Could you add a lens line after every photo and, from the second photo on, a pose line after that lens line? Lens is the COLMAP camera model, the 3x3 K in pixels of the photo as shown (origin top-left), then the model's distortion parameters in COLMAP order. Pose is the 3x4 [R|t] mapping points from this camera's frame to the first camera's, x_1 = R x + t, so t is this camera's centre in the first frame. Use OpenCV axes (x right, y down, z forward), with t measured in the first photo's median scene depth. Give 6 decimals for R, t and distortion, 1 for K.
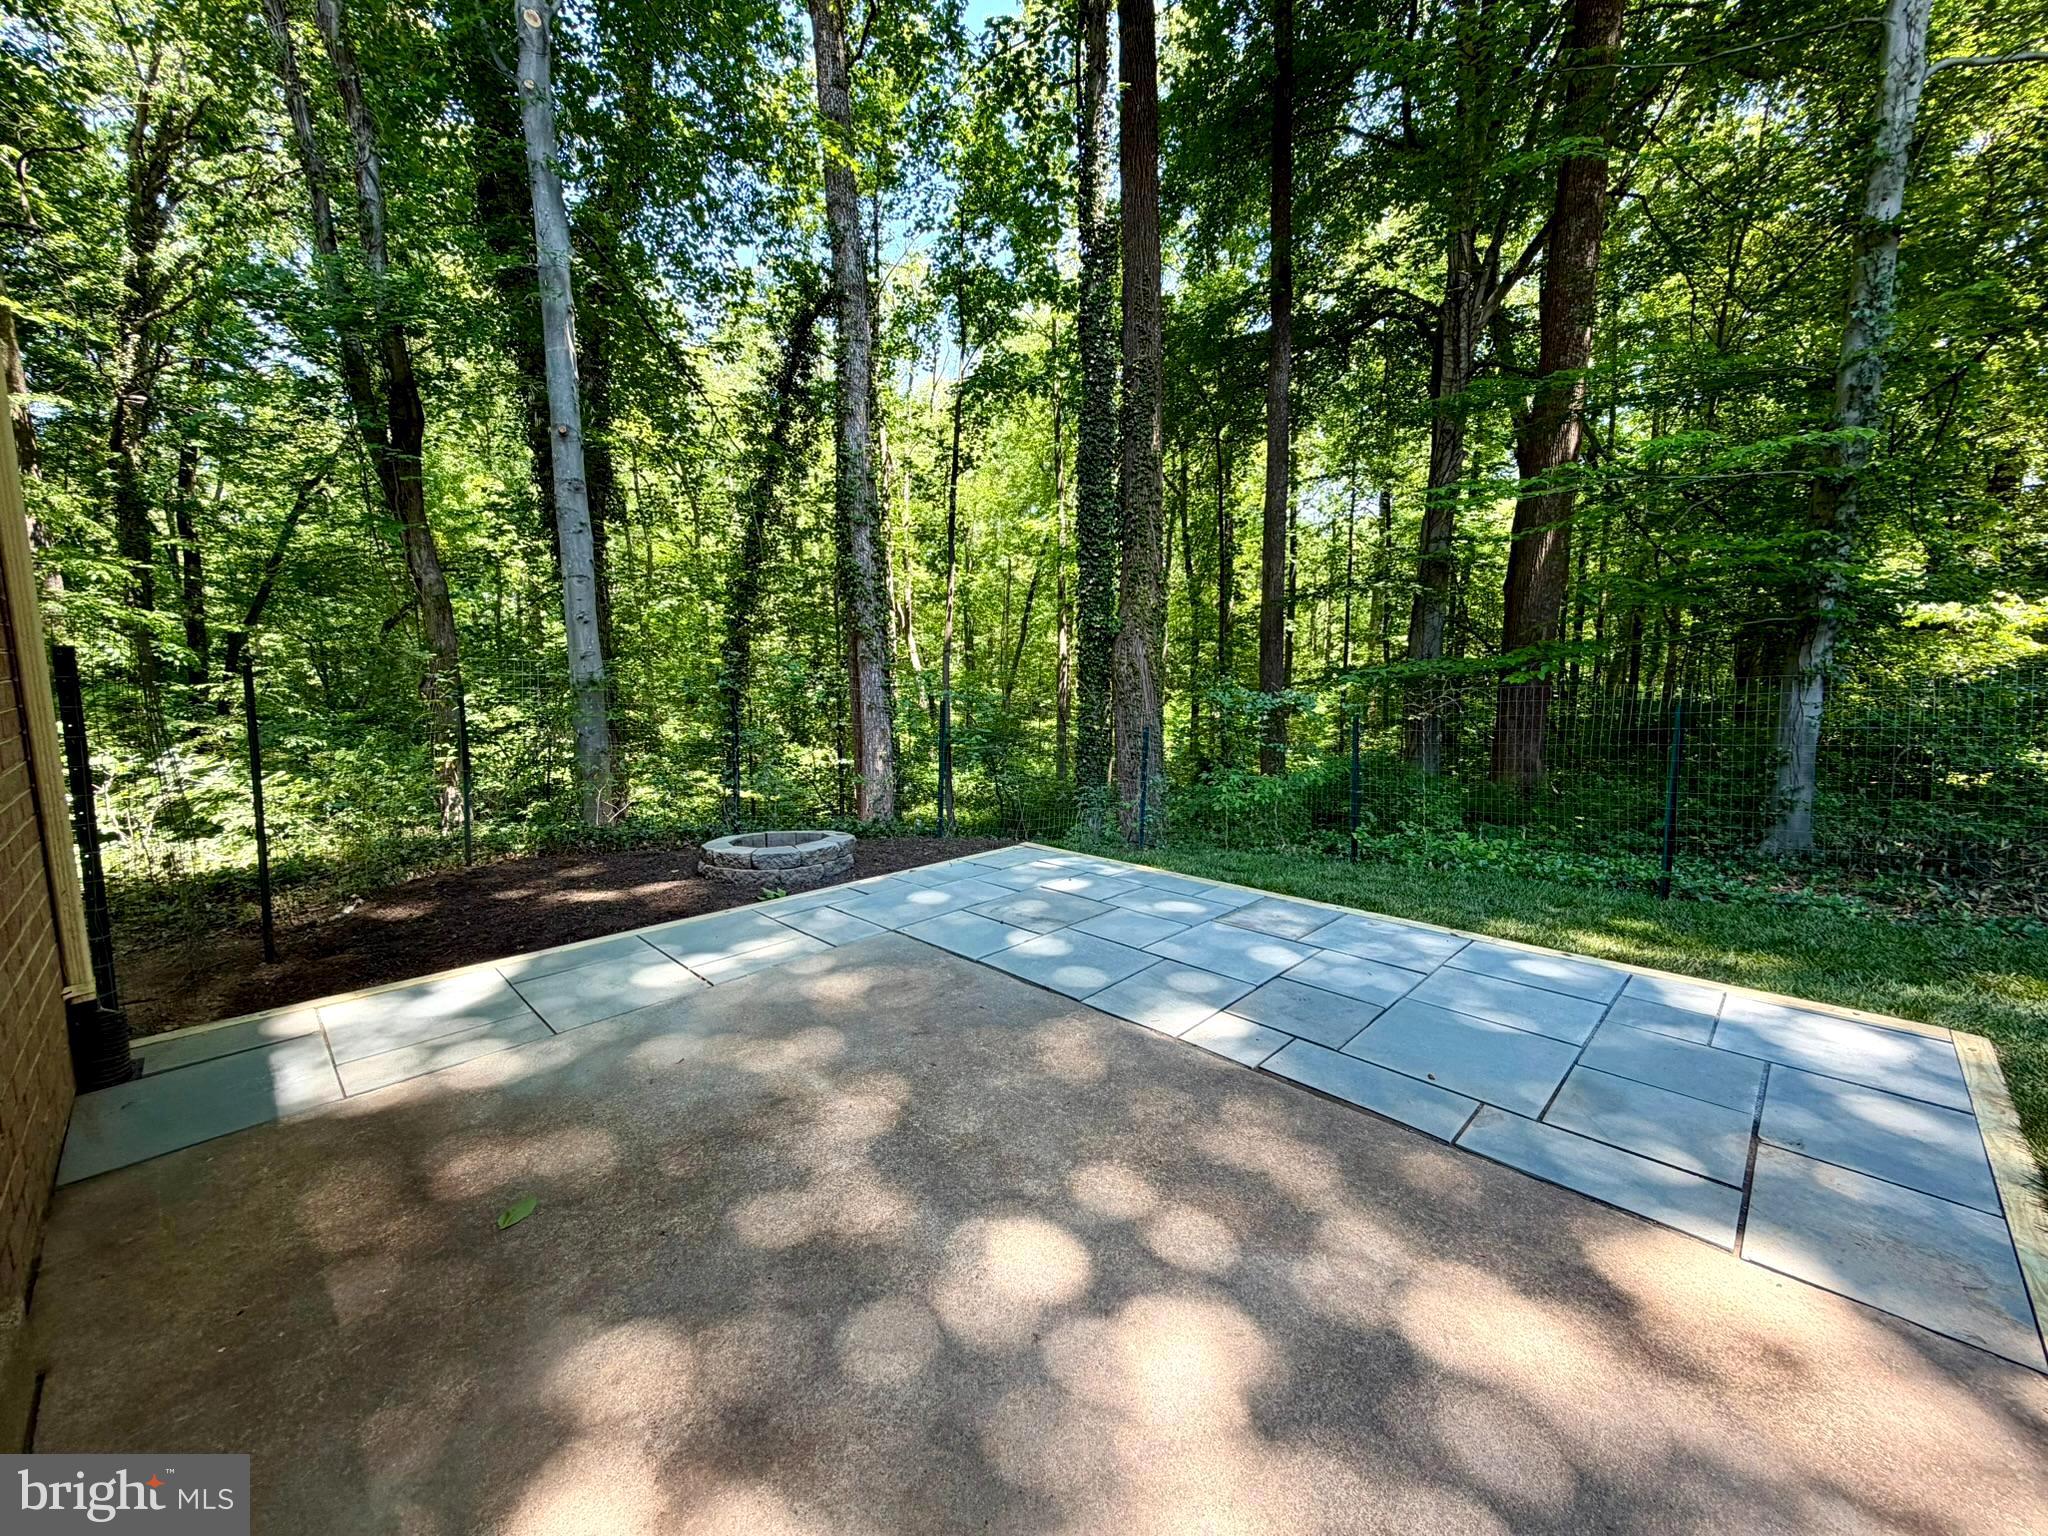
lens RADIAL K [[814.0, 0, 1020.6], [0, 814.0, 762.9], [0, 0, 1]] dist [0.002045, -0.000327]
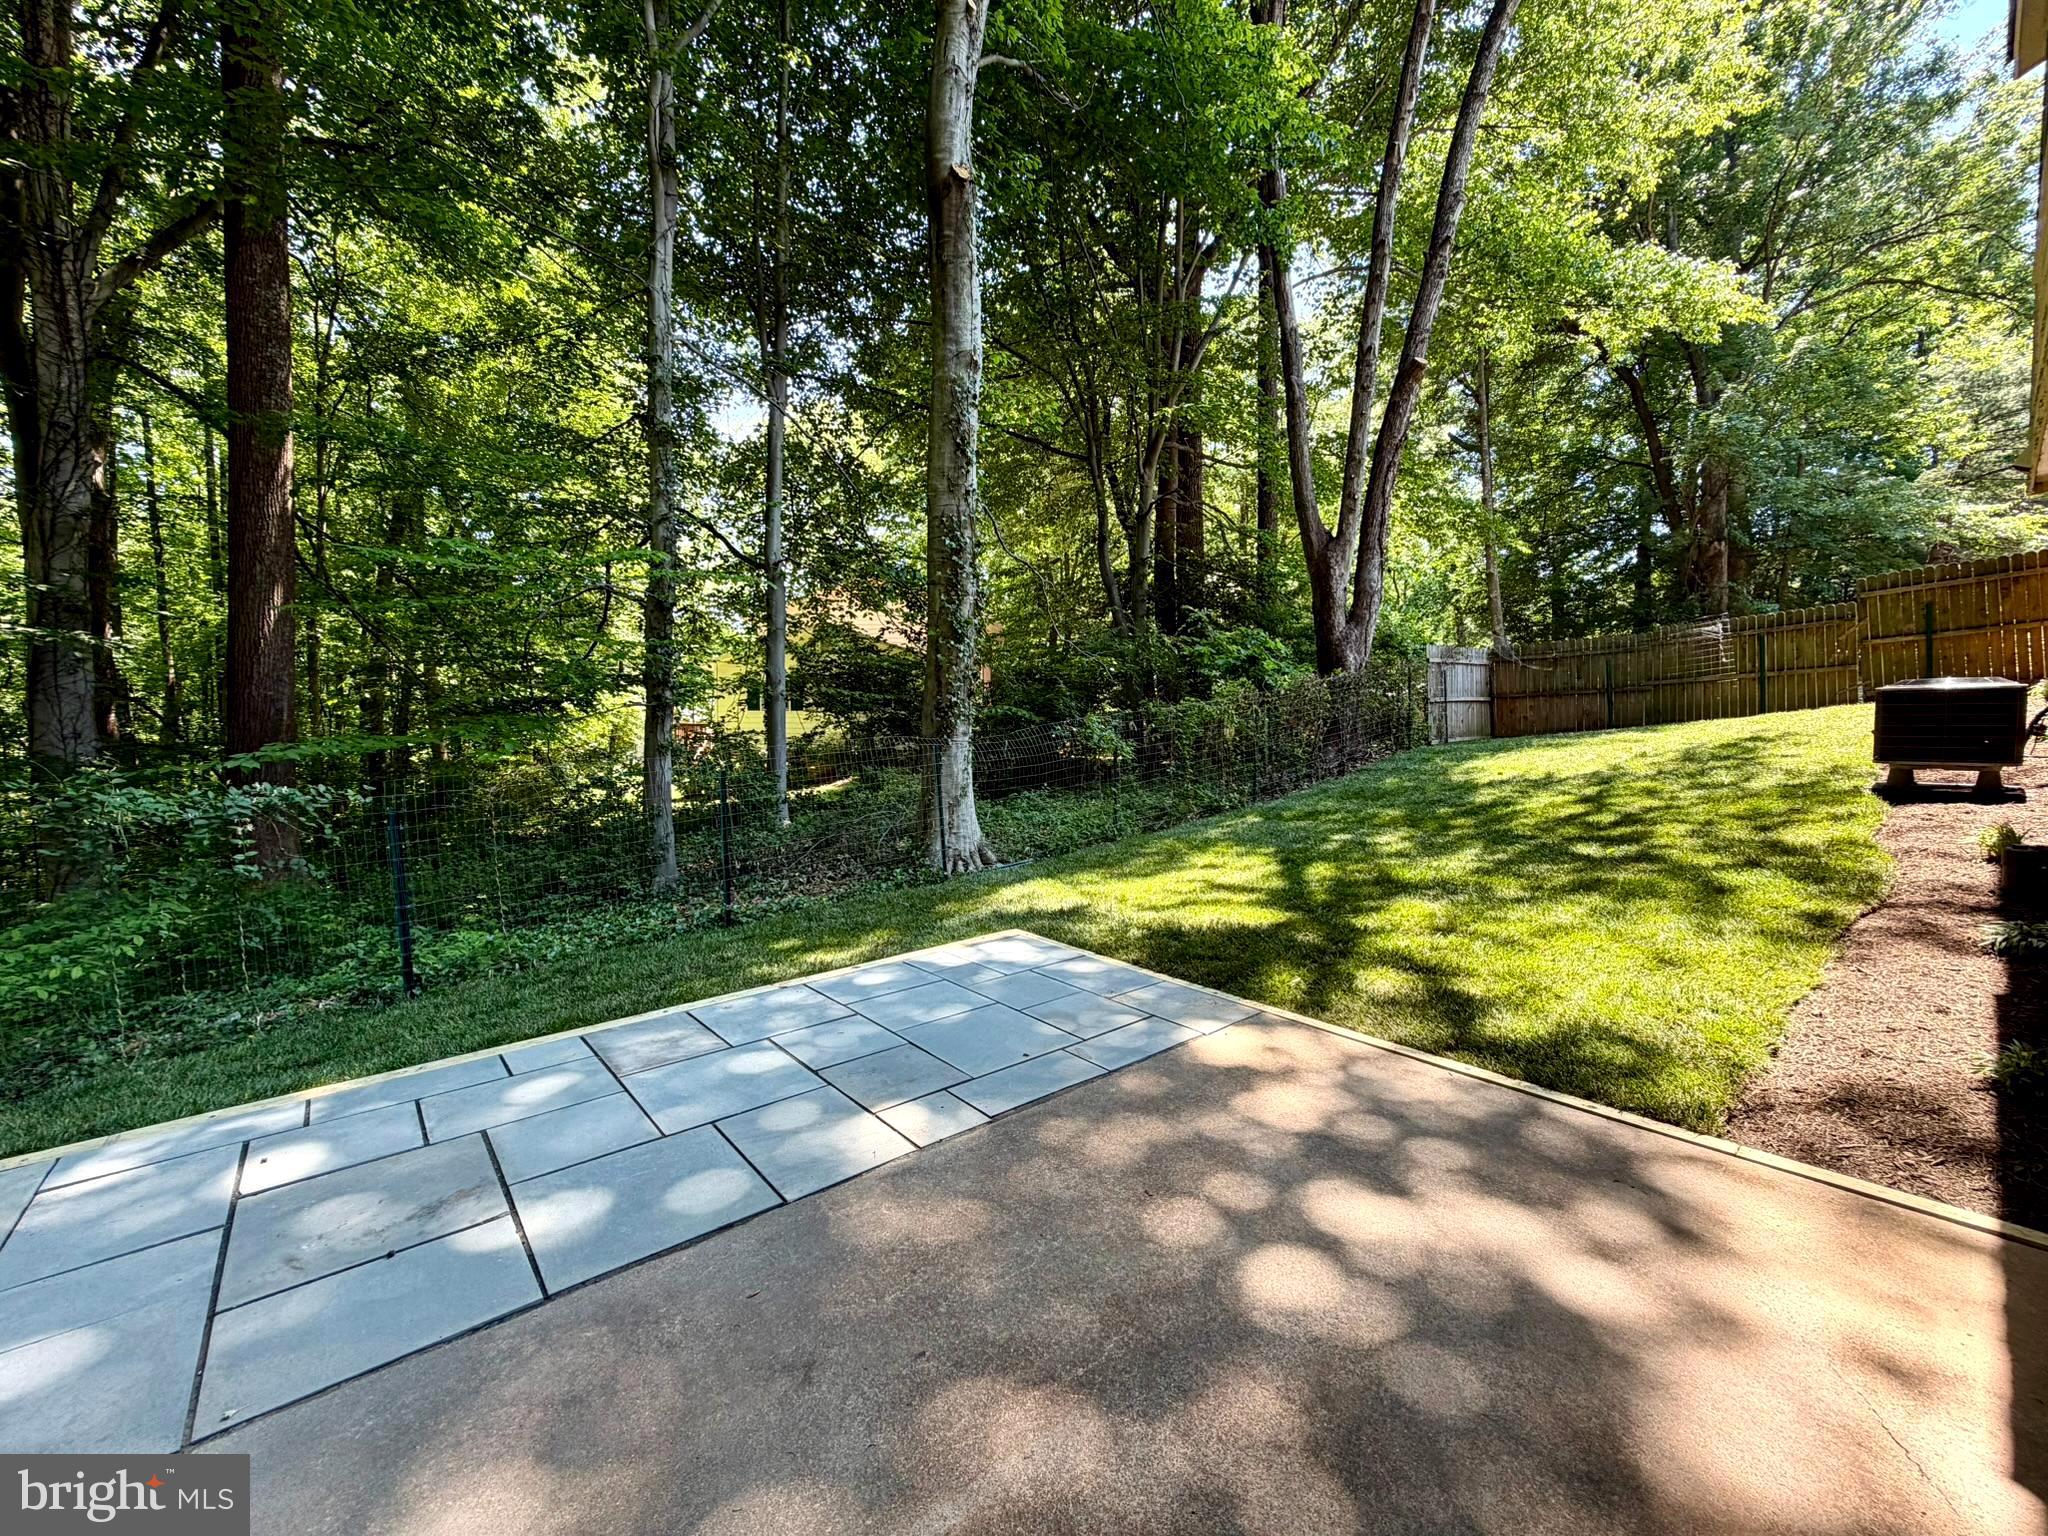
lens RADIAL K [[814.0, 0, 1020.6], [0, 814.0, 762.9], [0, 0, 1]] dist [0.002045, -0.000327]
pose [[0.089444, -0.040007, 0.995188, -0.618281], [0.133614, 0.990643, 0.027816, -0.087087], [-0.986989, 0.130483, 0.093952, 0.680283]]
